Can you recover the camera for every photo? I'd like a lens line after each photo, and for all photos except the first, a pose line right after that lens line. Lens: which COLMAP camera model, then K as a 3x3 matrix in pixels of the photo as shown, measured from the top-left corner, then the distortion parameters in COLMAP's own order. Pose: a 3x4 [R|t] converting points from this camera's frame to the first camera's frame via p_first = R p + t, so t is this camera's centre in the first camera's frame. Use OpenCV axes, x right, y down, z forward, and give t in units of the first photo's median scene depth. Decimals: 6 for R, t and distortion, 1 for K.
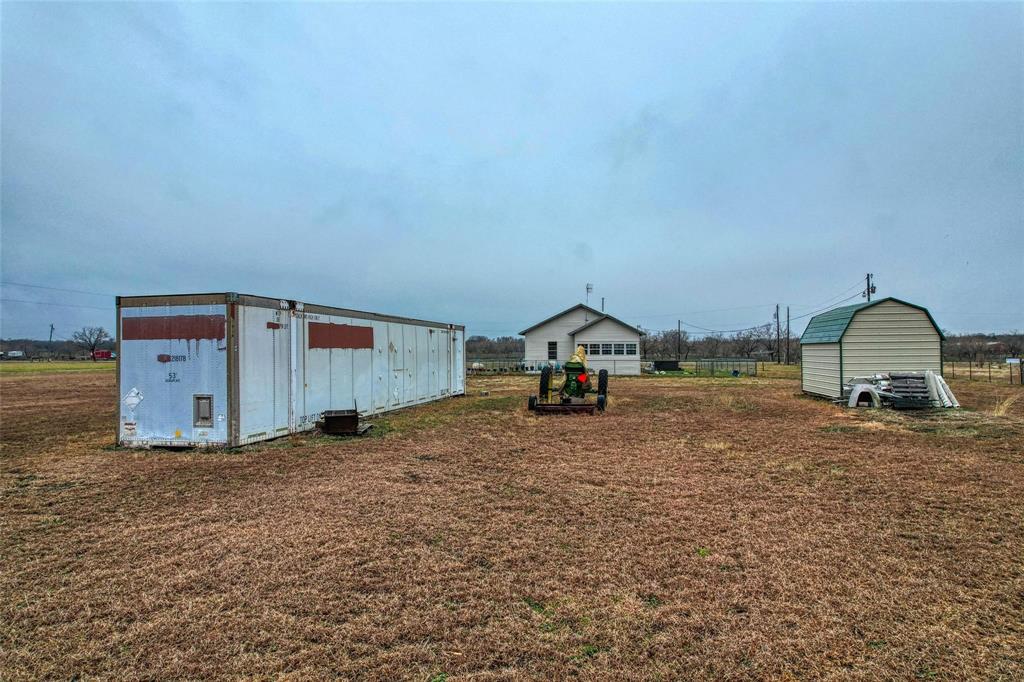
lens RADIAL K [[656.5, 0, 515.2], [0, 656.5, 341.6], [0, 0, 1]] dist [-0.070678, 0.060294]
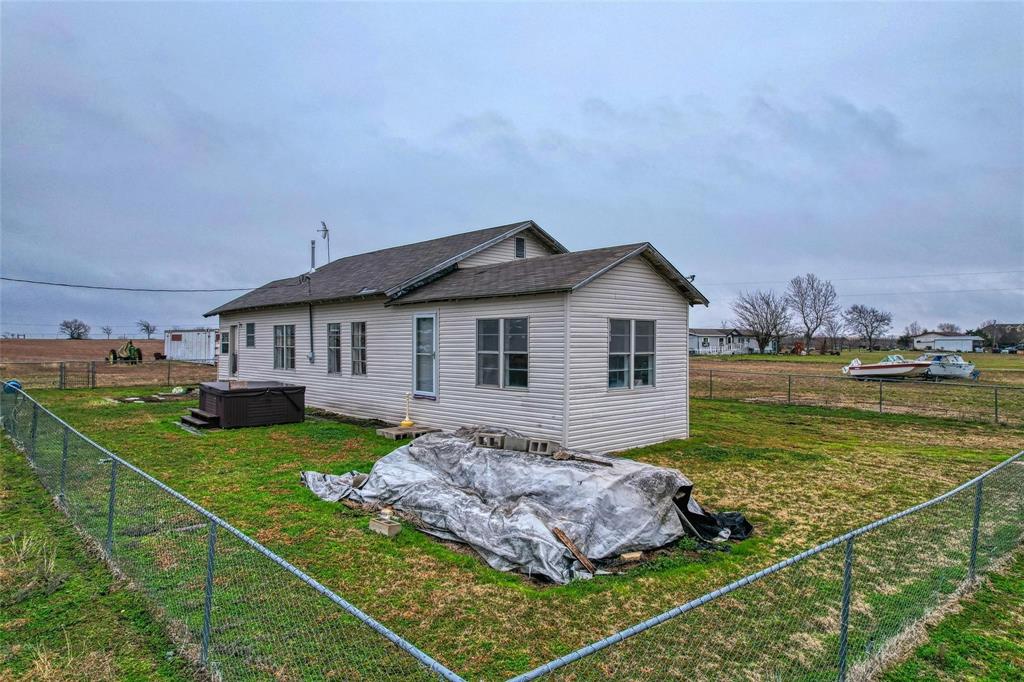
lens RADIAL K [[656.5, 0, 515.2], [0, 656.5, 341.6], [0, 0, 1]] dist [-0.070678, 0.060294]
pose [[-0.618660, -0.002406, -0.785655, 1.181913], [0.003225, 0.999979, -0.005602, 0.034796], [0.785652, -0.005999, -0.618639, 3.931294]]
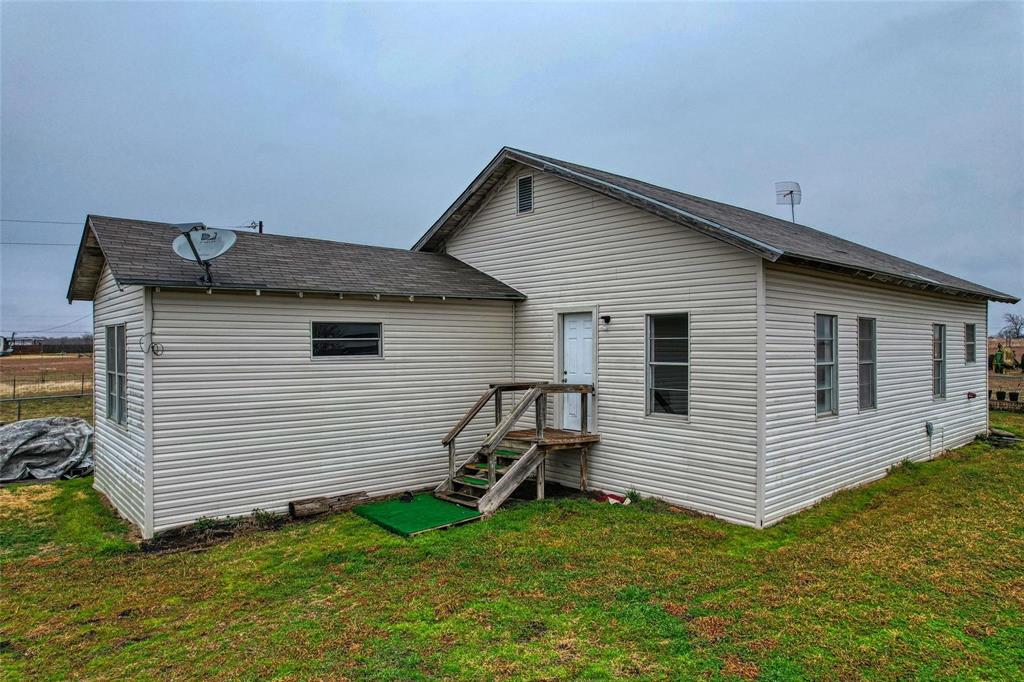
lens RADIAL K [[656.5, 0, 515.2], [0, 656.5, 341.6], [0, 0, 1]] dist [-0.070678, 0.060294]
pose [[-0.765199, 0.005719, 0.643768, -0.031717], [-0.001190, 0.999946, -0.010297, 0.024374], [-0.643792, -0.008646, -0.765151, 3.770140]]
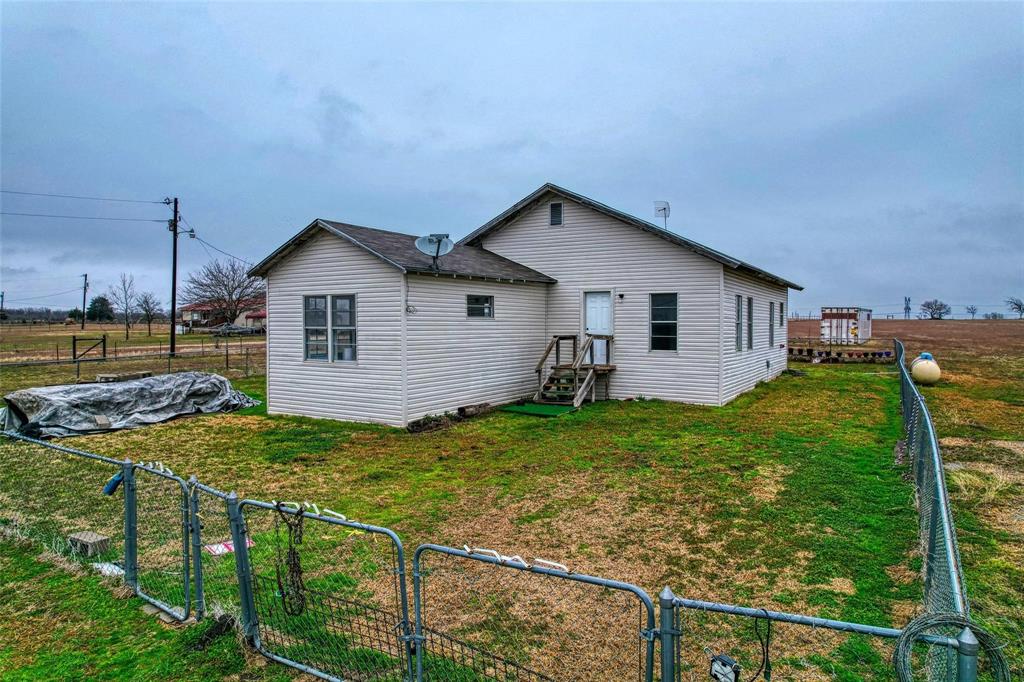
lens RADIAL K [[656.5, 0, 515.2], [0, 656.5, 341.6], [0, 0, 1]] dist [-0.070678, 0.060294]
pose [[-0.928676, -0.009548, 0.370768, 0.058412], [-0.001163, 0.999739, 0.022831, 0.042691], [-0.370889, 0.020771, -0.928445, 4.201206]]
